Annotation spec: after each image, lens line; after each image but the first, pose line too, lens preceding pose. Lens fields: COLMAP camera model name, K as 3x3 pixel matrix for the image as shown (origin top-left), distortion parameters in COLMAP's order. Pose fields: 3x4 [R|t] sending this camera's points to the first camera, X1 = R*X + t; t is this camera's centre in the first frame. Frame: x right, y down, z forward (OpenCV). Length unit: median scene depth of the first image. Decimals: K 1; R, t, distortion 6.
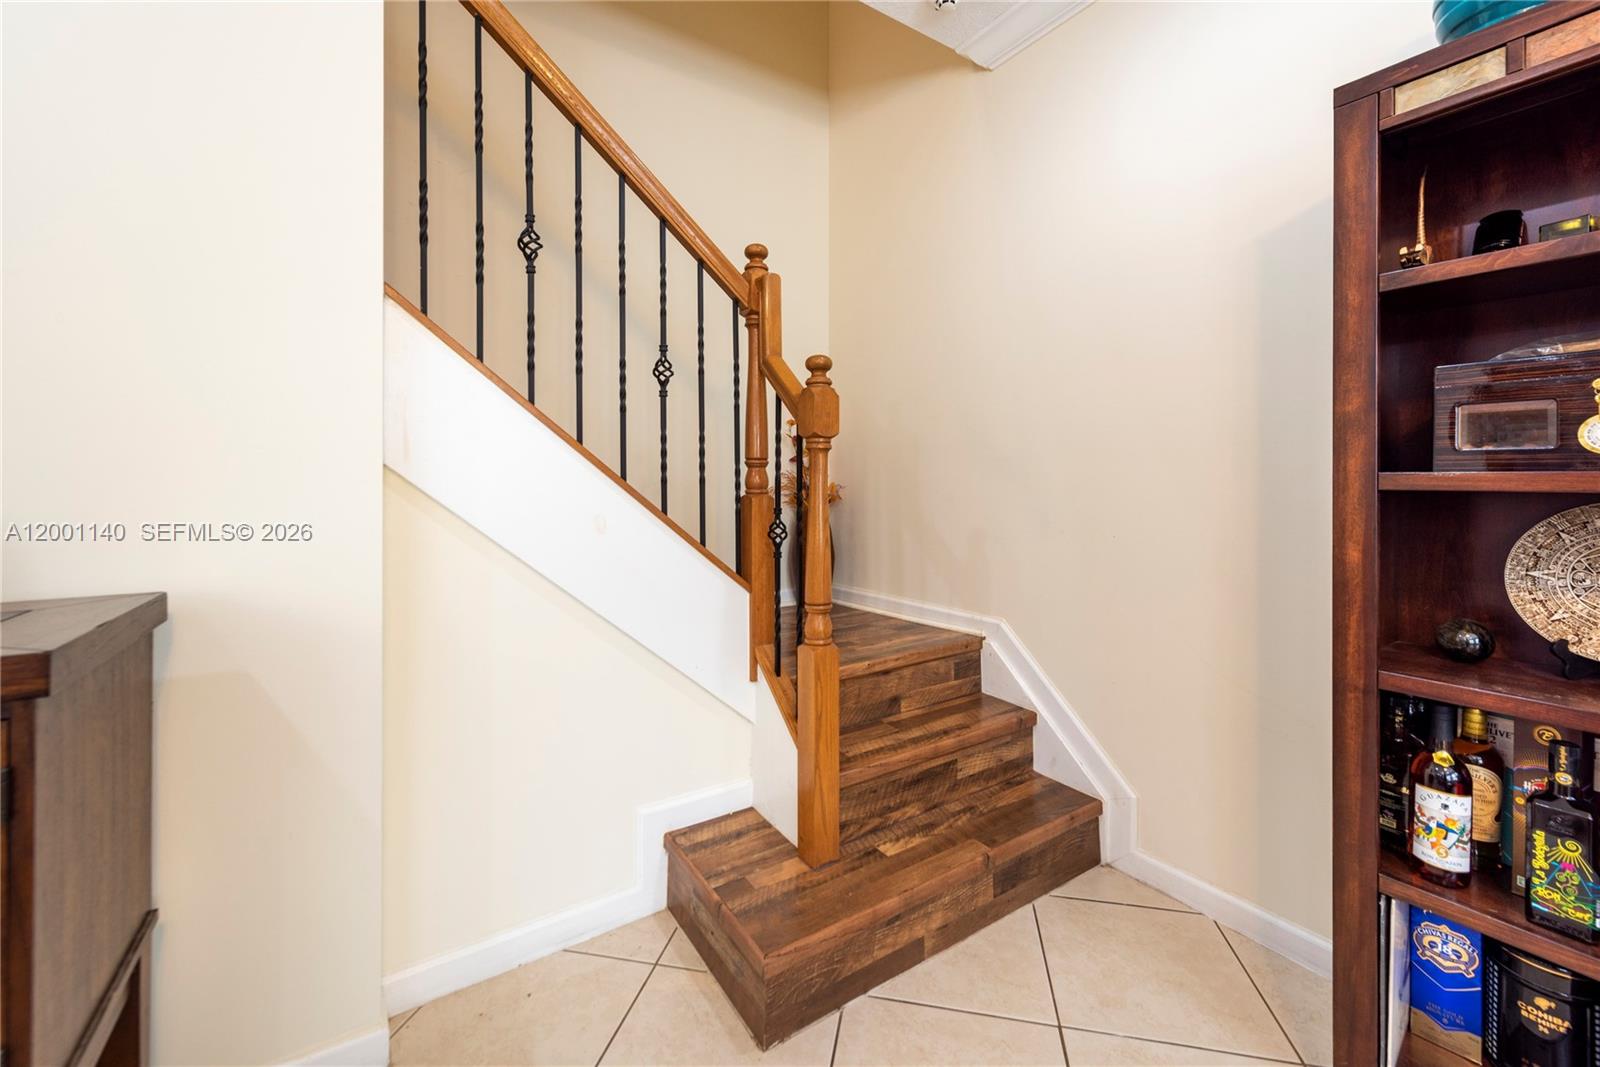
lens RADIAL K [[653.0, 0, 806.9], [0, 653.0, 482.3], [0, 0, 1]] dist [0.011255, -0.000418]
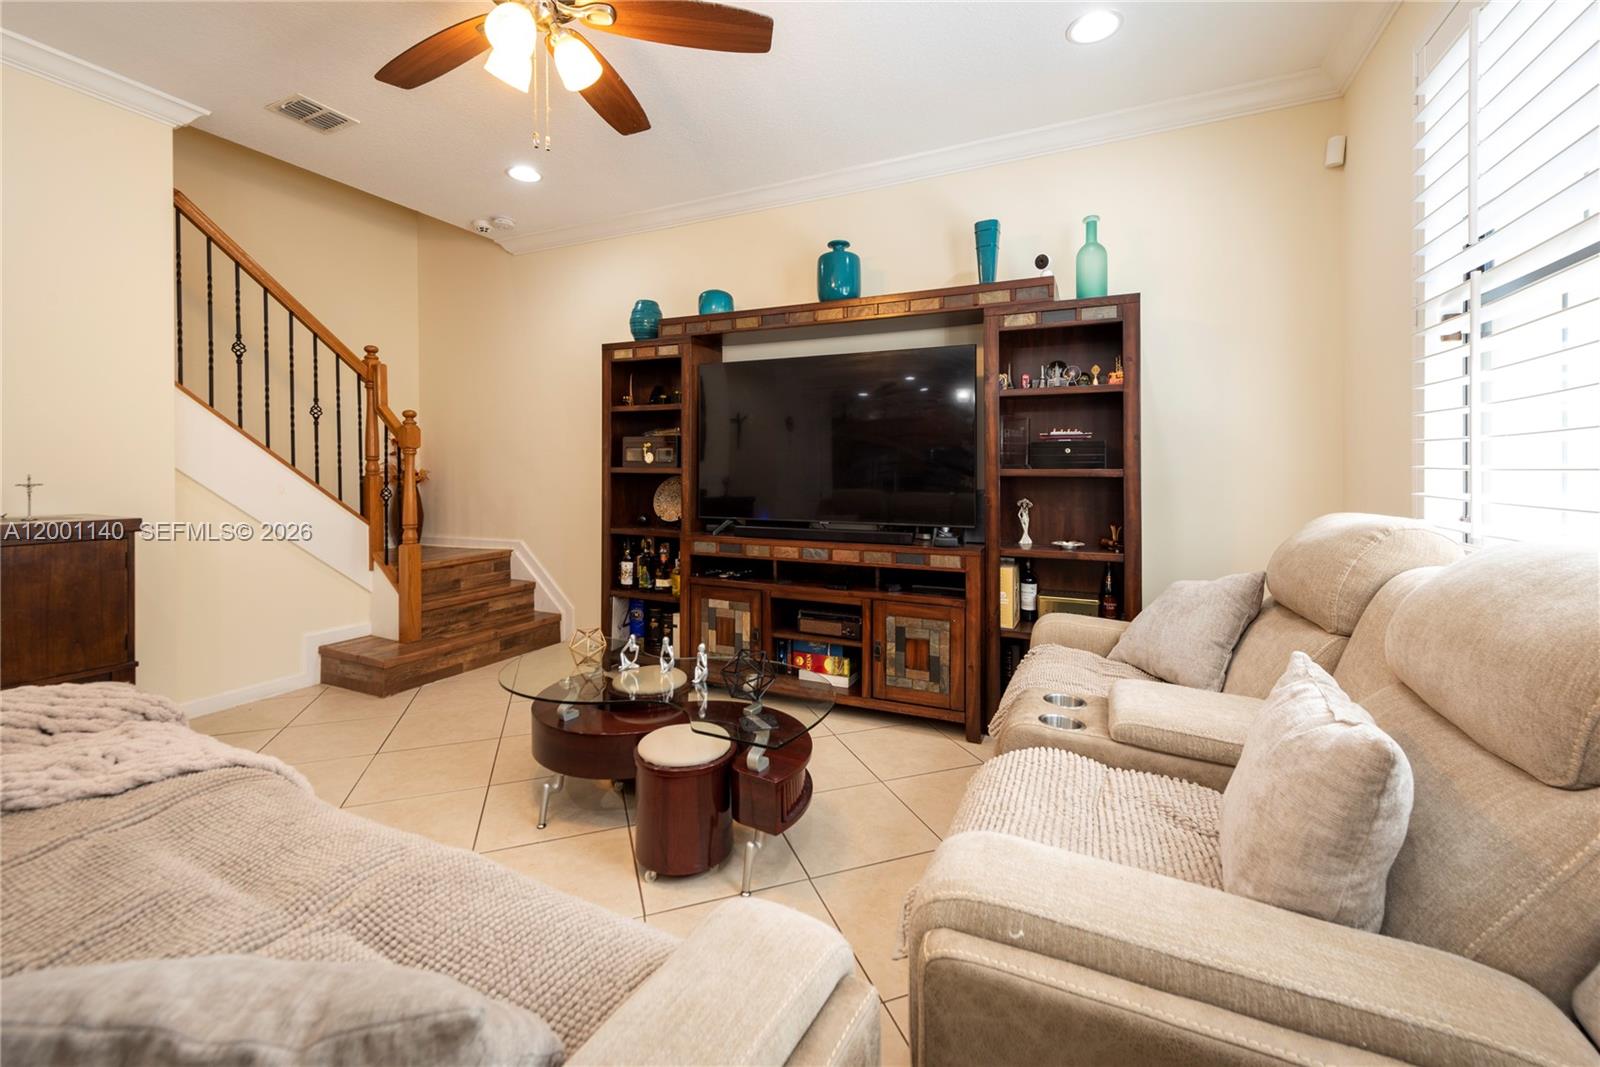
lens RADIAL K [[653.0, 0, 806.9], [0, 653.0, 482.3], [0, 0, 1]] dist [0.011255, -0.000418]
pose [[0.851136, -0.004156, 0.524929, -0.002212], [-0.004884, 0.999863, 0.015834, 0.002491], [-0.524923, -0.016041, 0.850999, -1.381211]]
